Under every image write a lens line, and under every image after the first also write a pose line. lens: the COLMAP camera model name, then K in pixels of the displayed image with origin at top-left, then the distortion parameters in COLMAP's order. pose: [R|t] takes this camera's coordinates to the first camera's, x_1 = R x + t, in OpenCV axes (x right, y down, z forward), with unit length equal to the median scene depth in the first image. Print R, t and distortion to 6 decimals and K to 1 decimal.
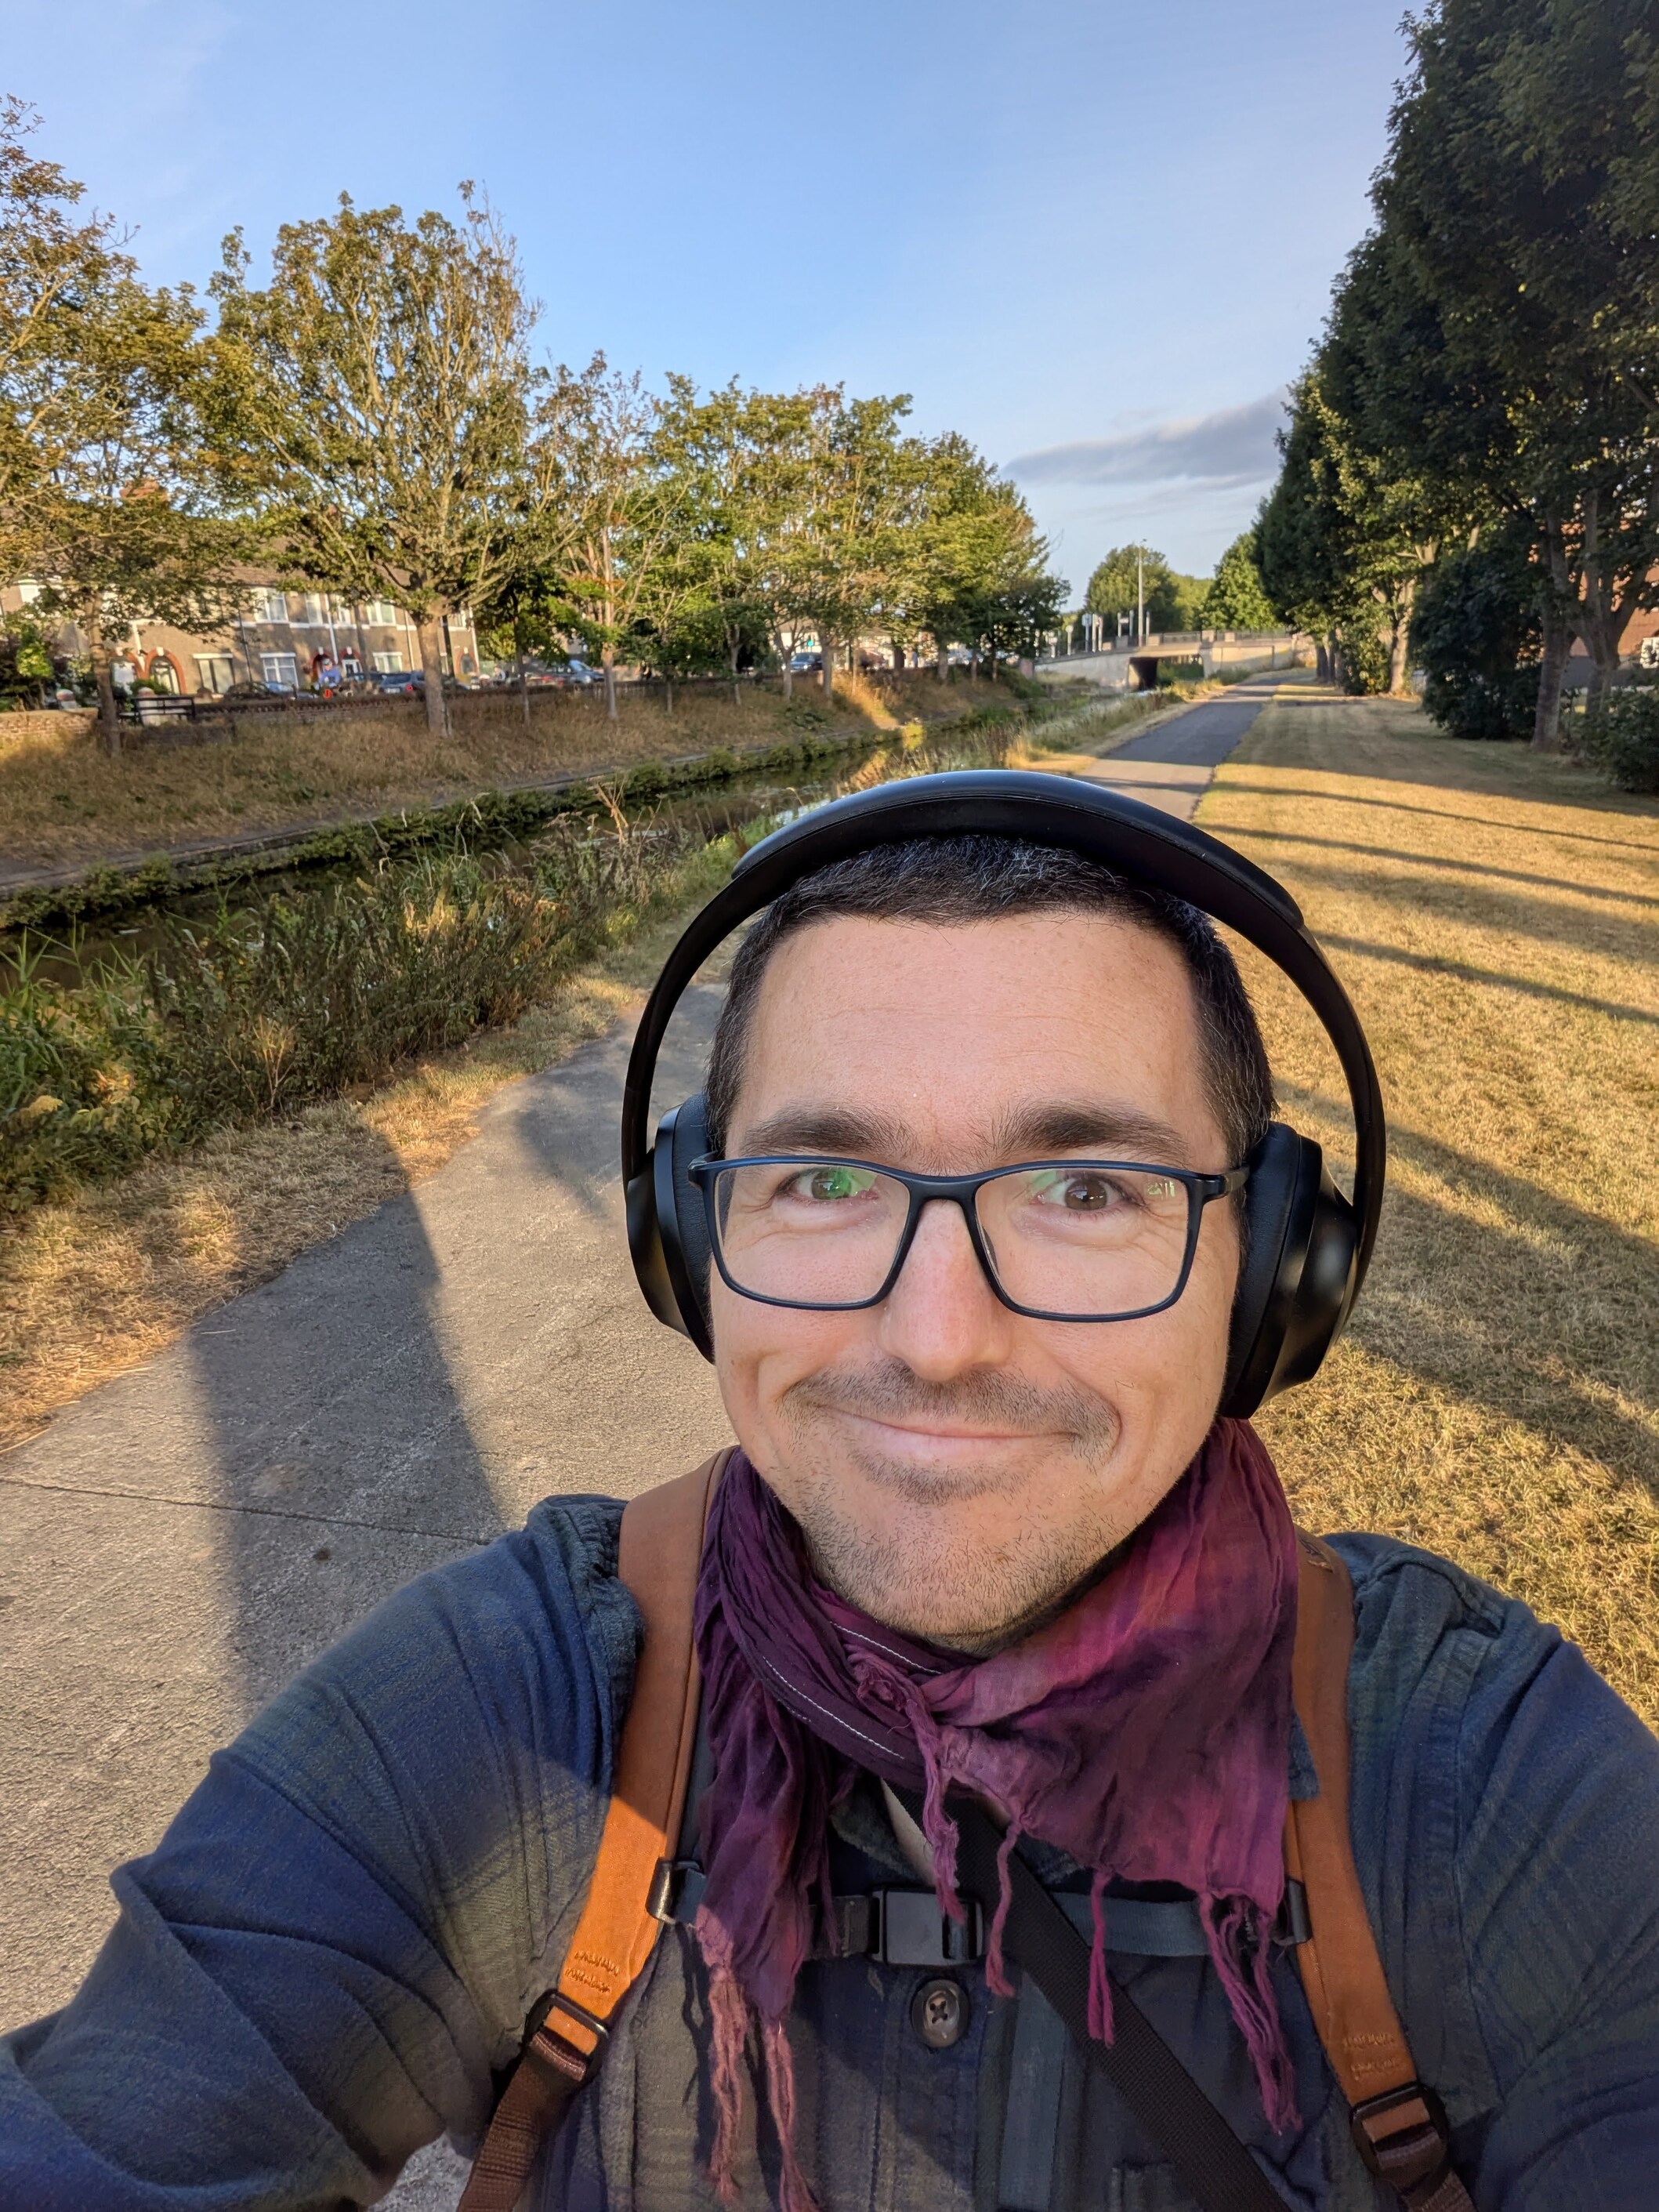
lens RADIAL K [[1357.4, 0, 841.9], [0, 1357.4, 1120.1], [0, 0, 1]] dist [-0.007830, -0.000449]
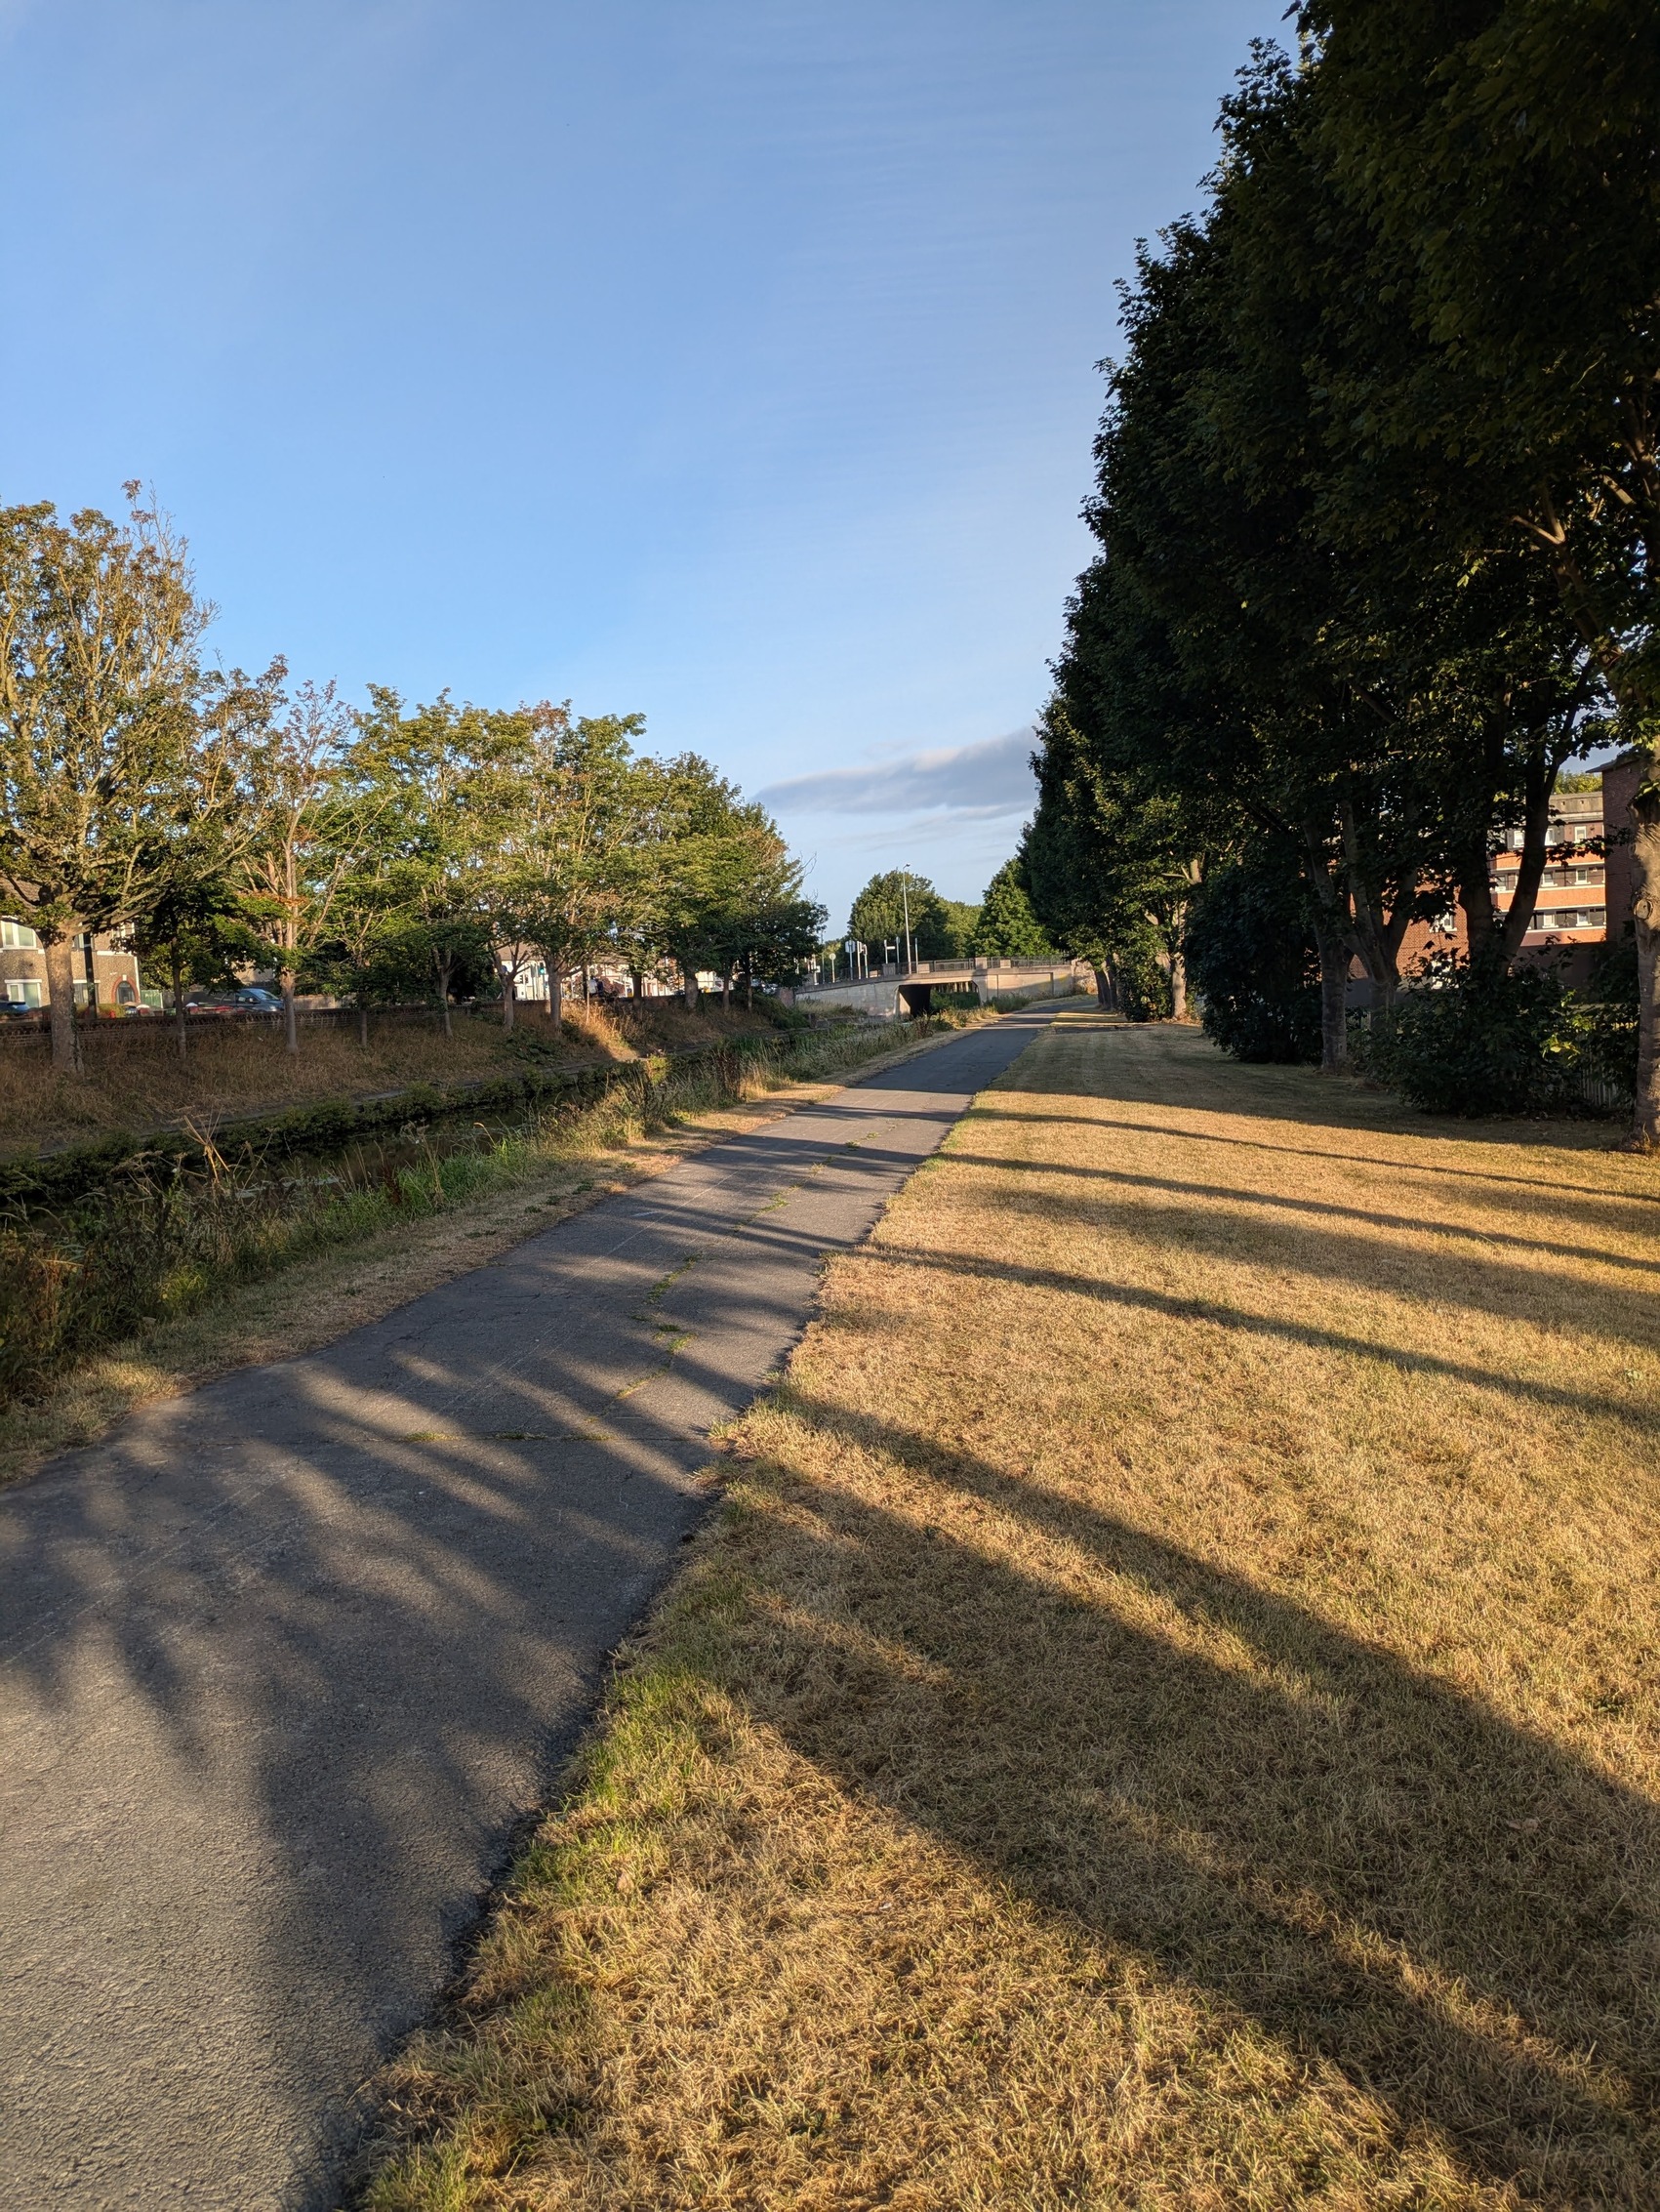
lens RADIAL K [[1580.3, 0, 790.6], [0, 1580.3, 1102.7], [0, 0, 1]] dist [0.069182, -0.064297]
pose [[0.992246, -0.013065, 0.123597, 0.021359], [0.044057, 0.966856, -0.251494, -0.001341], [-0.116215, 0.254989, 0.959935, 0.020762]]
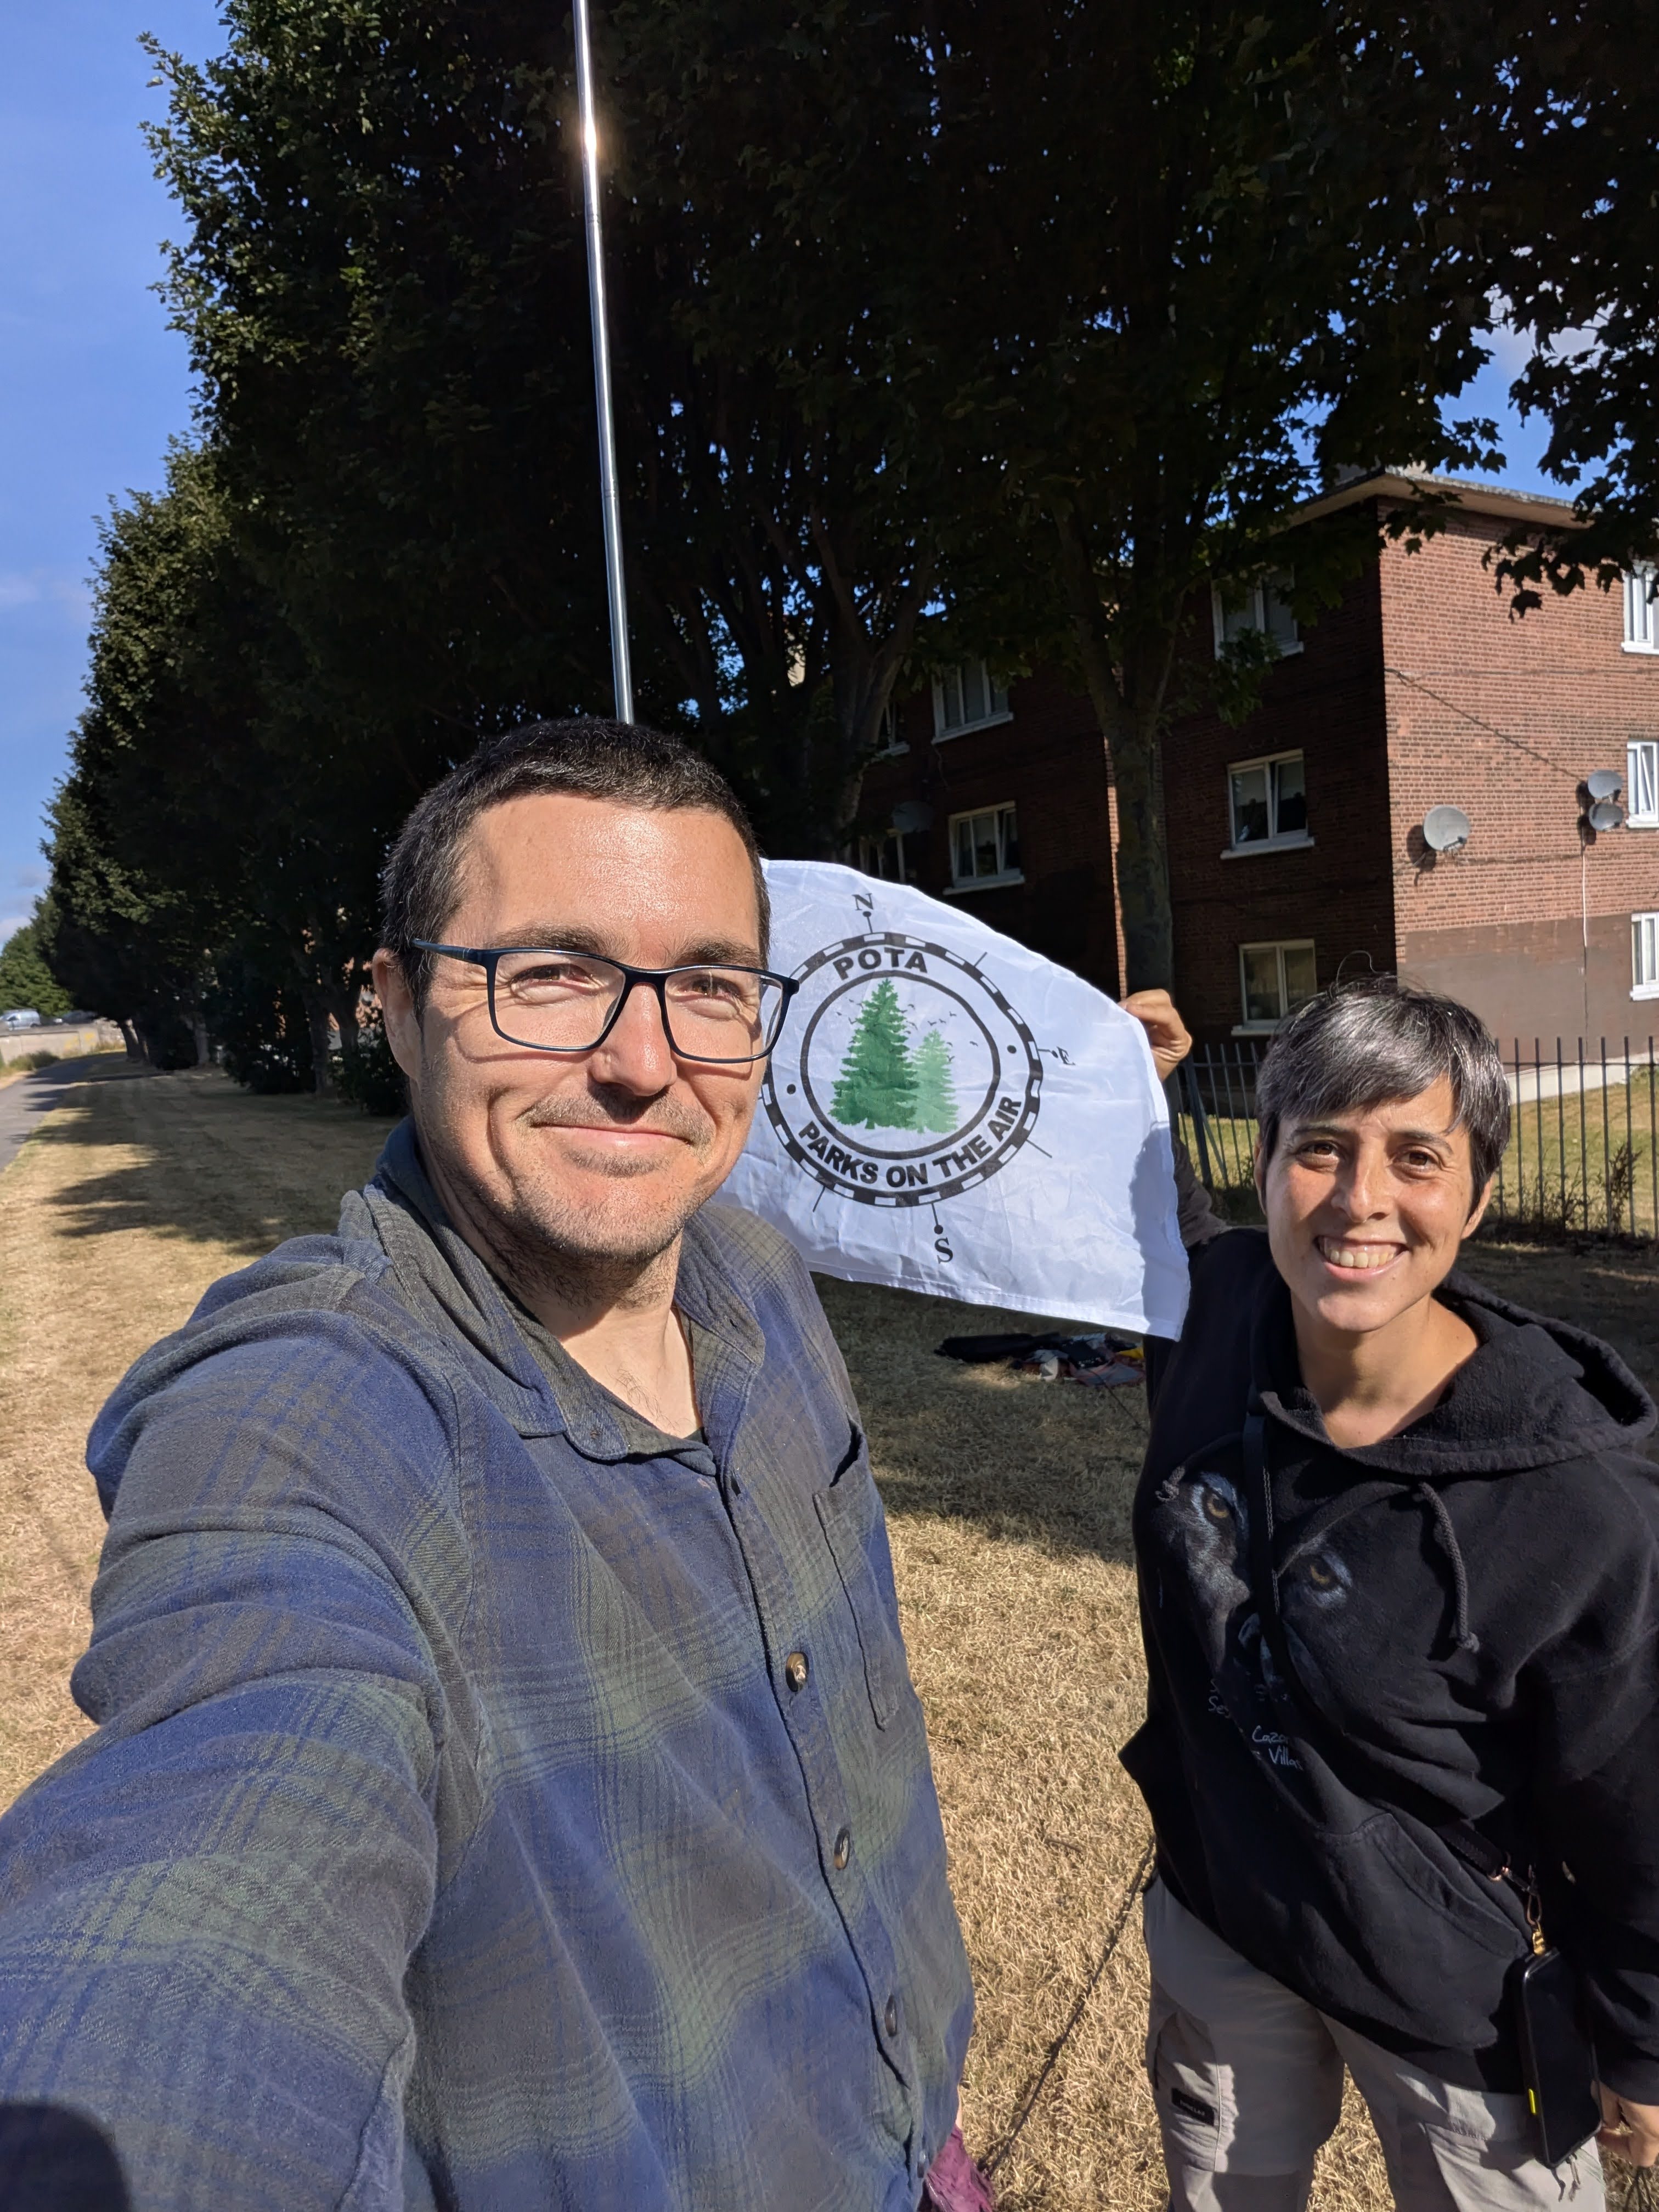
lens RADIAL K [[1357.6, 0, 833.5], [0, 1357.6, 1111.3], [0, 0, 1]] dist [-0.007830, -0.000449]
pose [[0.695731, -0.092510, 0.712320, -0.037247], [0.280548, 0.947903, -0.150908, 0.048625], [-0.661250, 0.304832, 0.685439, -0.130116]]
